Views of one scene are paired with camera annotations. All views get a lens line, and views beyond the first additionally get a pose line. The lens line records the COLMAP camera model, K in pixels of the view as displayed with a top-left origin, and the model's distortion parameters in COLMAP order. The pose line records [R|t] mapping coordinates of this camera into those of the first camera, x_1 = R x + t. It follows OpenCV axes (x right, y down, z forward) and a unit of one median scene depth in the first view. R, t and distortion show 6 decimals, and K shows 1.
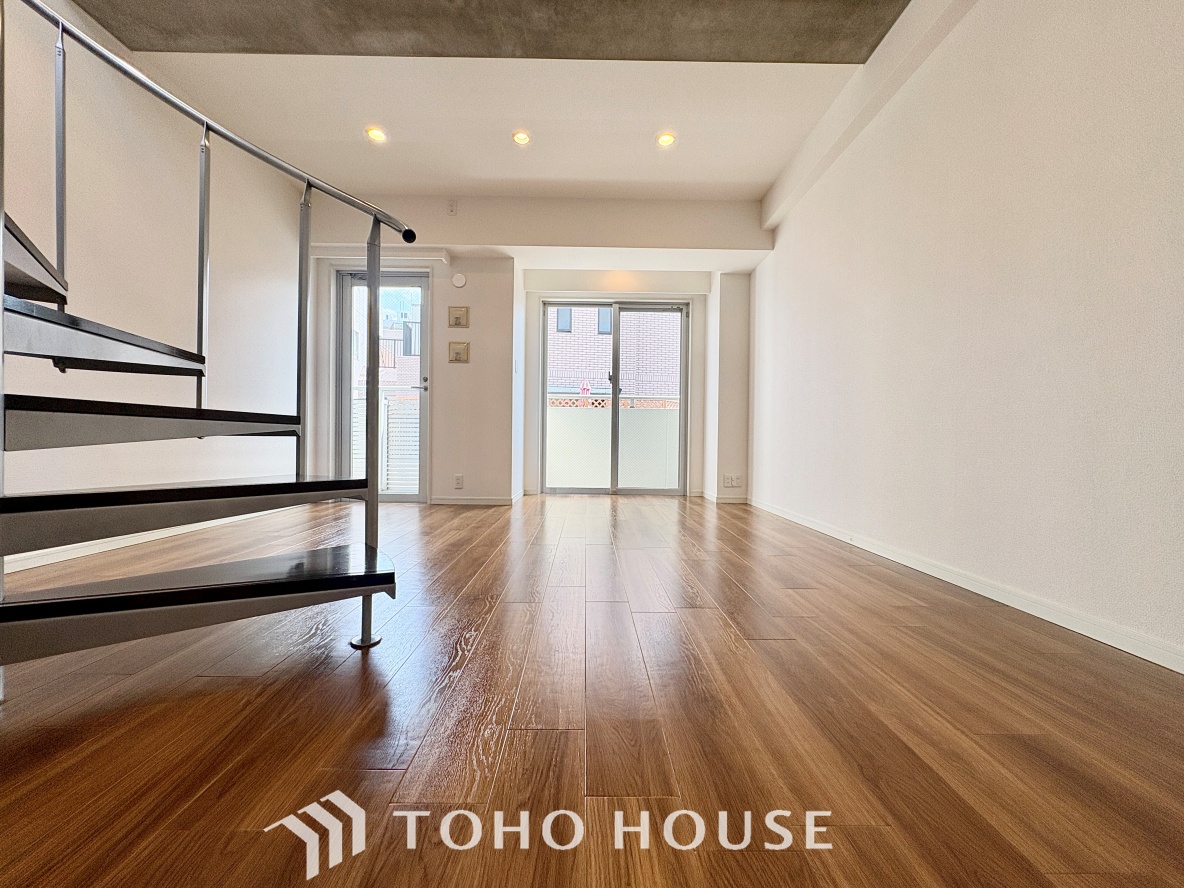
lens RADIAL K [[473.9, 0, 590.9], [0, 473.9, 446.5], [0, 0, 1]] dist [-0.000858, 0.000453]
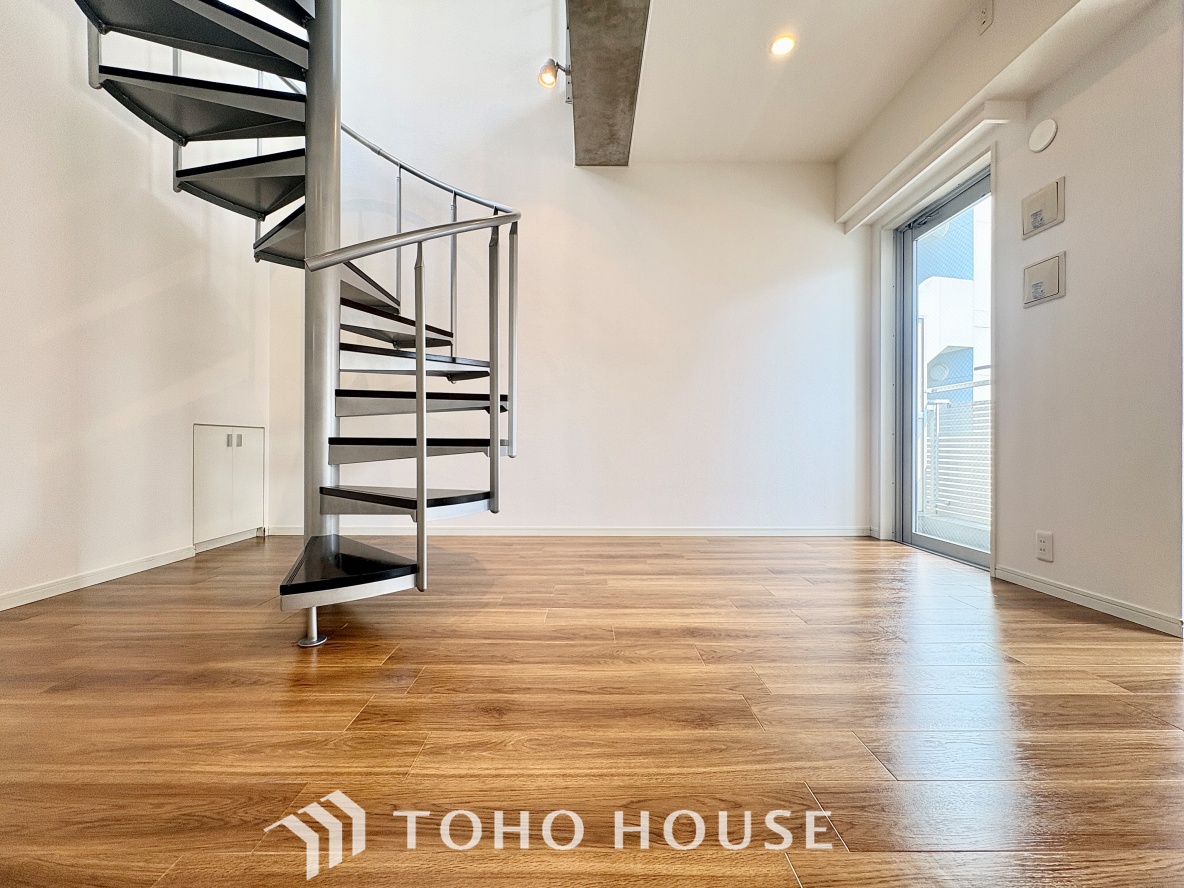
lens RADIAL K [[473.9, 0, 591.6], [0, 473.9, 445.0], [0, 0, 1]] dist [-0.000858, 0.000453]
pose [[-0.005462, -0.012680, -0.999905, 0.210710], [-0.014283, 0.999819, -0.012601, -0.016664], [0.999883, 0.014213, -0.005642, 0.537846]]
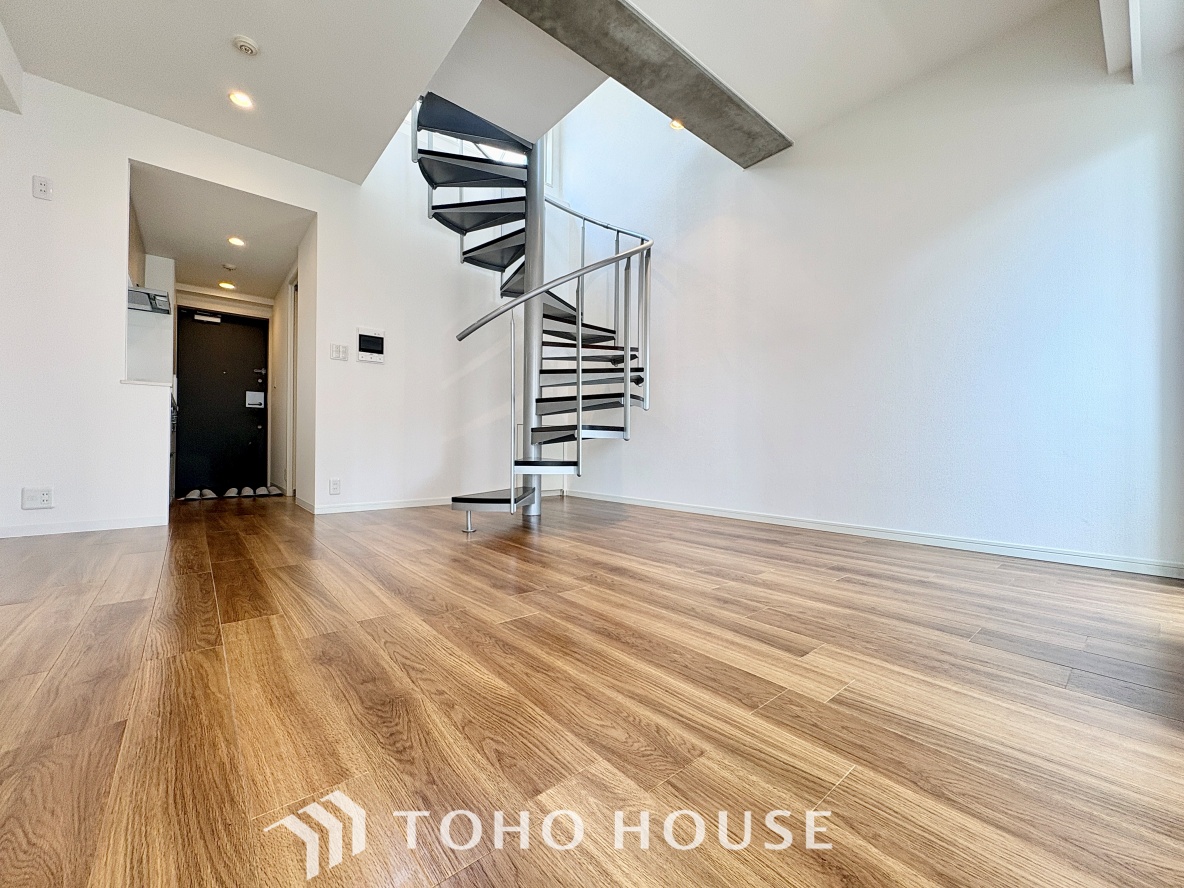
lens RADIAL K [[473.9, 0, 590.6], [0, 473.9, 445.2], [0, 0, 1]] dist [-0.000858, 0.000453]
pose [[-0.771487, -0.019900, -0.635934, 0.158218], [-0.024086, 0.999708, -0.002063, 0.002853], [0.635789, 0.013726, -0.771740, 0.976953]]
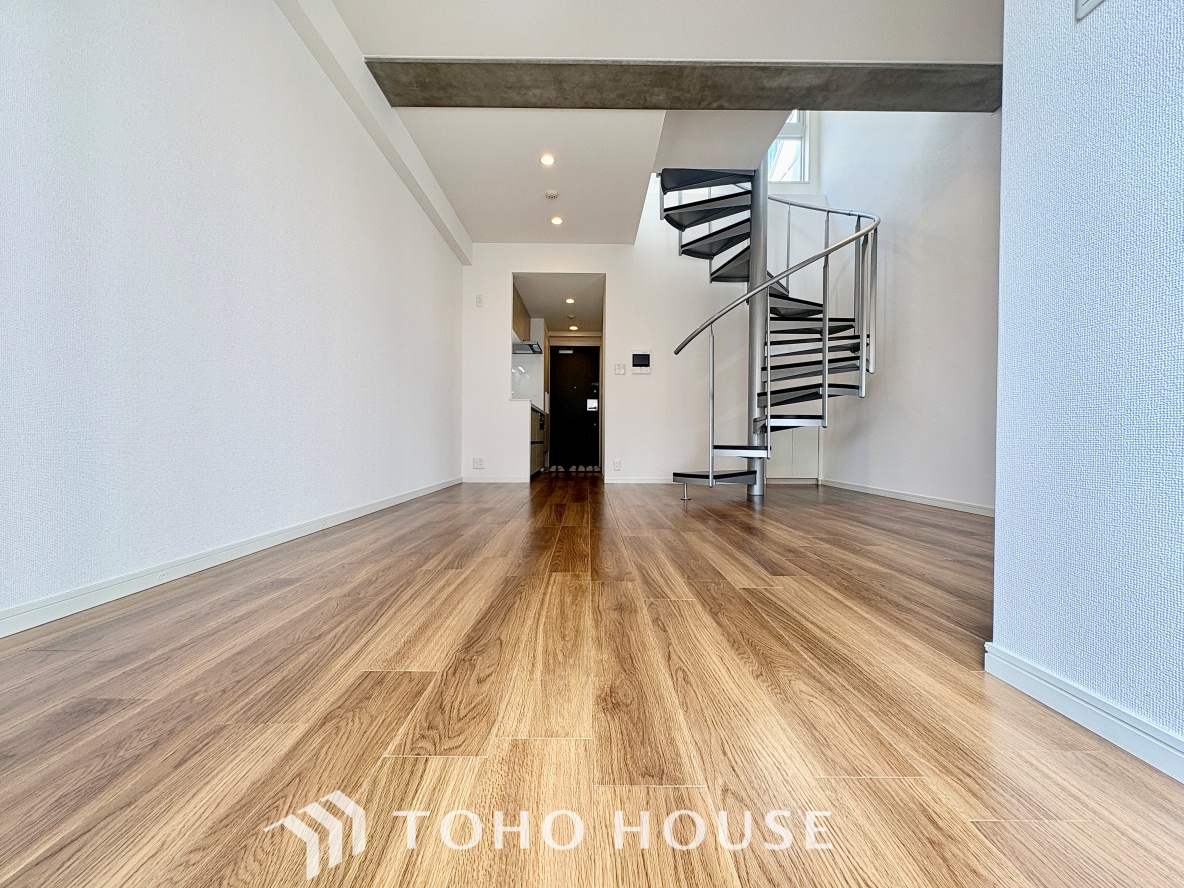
lens RADIAL K [[473.9, 0, 590.7], [0, 473.9, 446.2], [0, 0, 1]] dist [-0.000858, 0.000453]
pose [[-0.999831, -0.017932, 0.004095, 0.030776], [-0.017820, 0.999506, 0.025880, 0.009812], [-0.004557, 0.025803, -0.999657, 1.236718]]
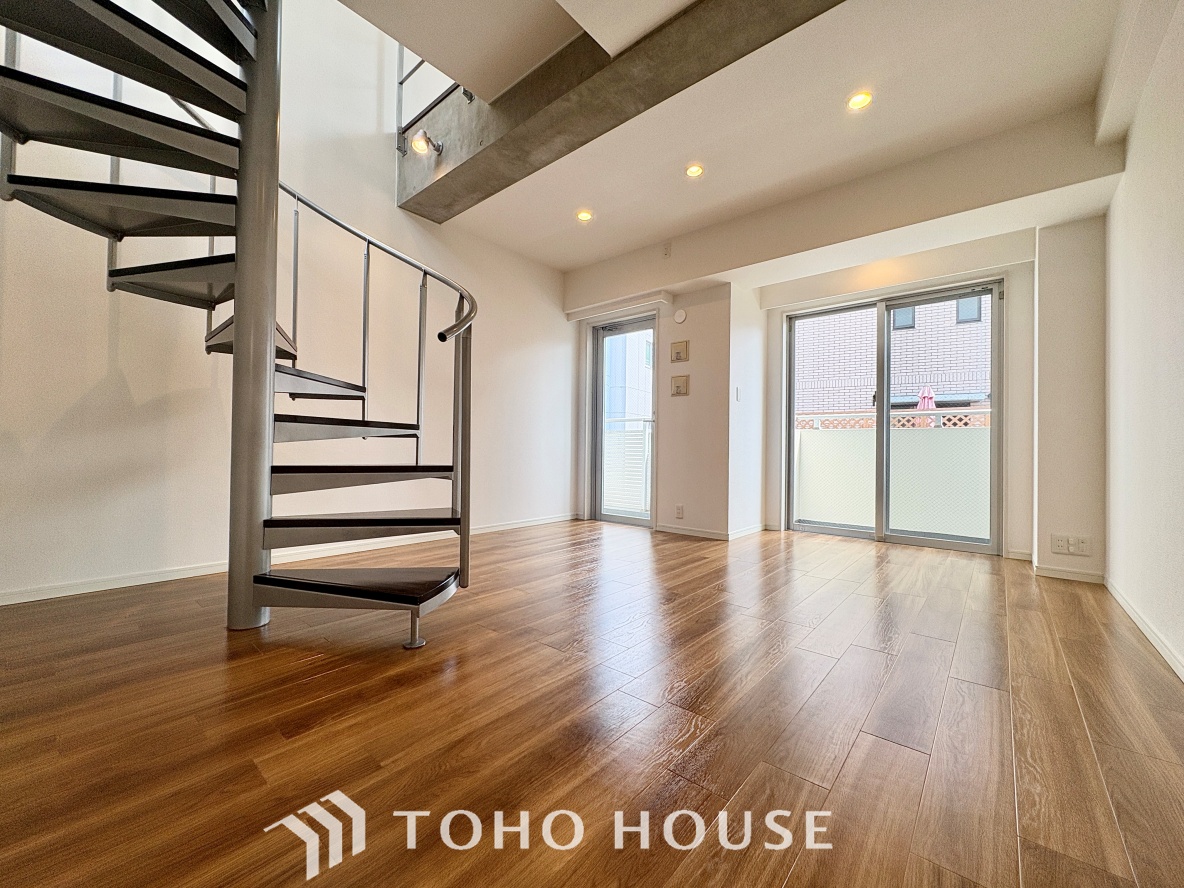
lens RADIAL K [[473.9, 0, 589.4], [0, 473.9, 446.3], [0, 0, 1]] dist [-0.000858, 0.000453]
pose [[0.749833, -0.006794, -0.661592, 0.254959], [-0.012152, 0.999637, -0.024039, -0.039555], [0.661515, 0.026065, 0.749479, 0.100039]]
